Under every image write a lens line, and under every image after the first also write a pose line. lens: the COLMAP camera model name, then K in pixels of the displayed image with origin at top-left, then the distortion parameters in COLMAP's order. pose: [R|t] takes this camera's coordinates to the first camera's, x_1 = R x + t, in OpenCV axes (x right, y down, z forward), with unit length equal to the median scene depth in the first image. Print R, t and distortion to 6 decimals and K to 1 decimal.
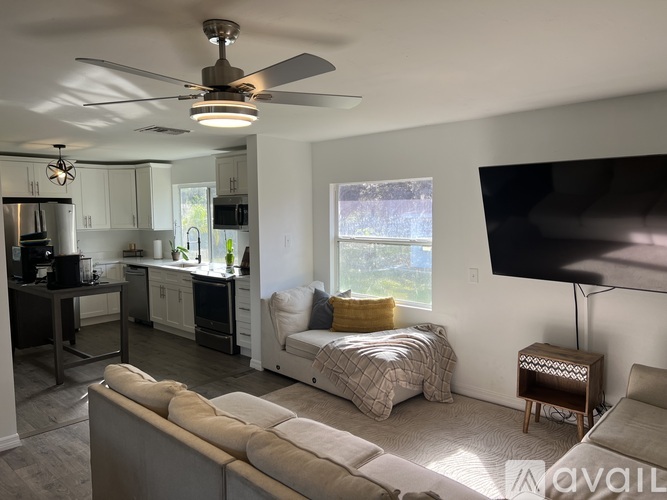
lens RADIAL K [[502.6, 0, 333.5], [0, 502.6, 250.0], [0, 0, 1]] dist [0.033974, -0.003542]
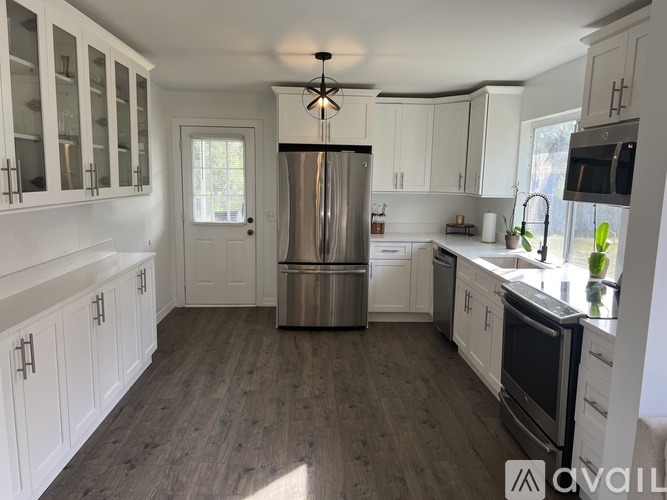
lens RADIAL K [[502.6, 0, 333.5], [0, 502.6, 250.0], [0, 0, 1]] dist [0.033974, -0.003542]
pose [[0.715585, 0.125208, -0.687213, -0.051153], [-0.080731, 0.992036, 0.096681, -0.020563], [0.693845, -0.013704, 0.719994, 0.442227]]
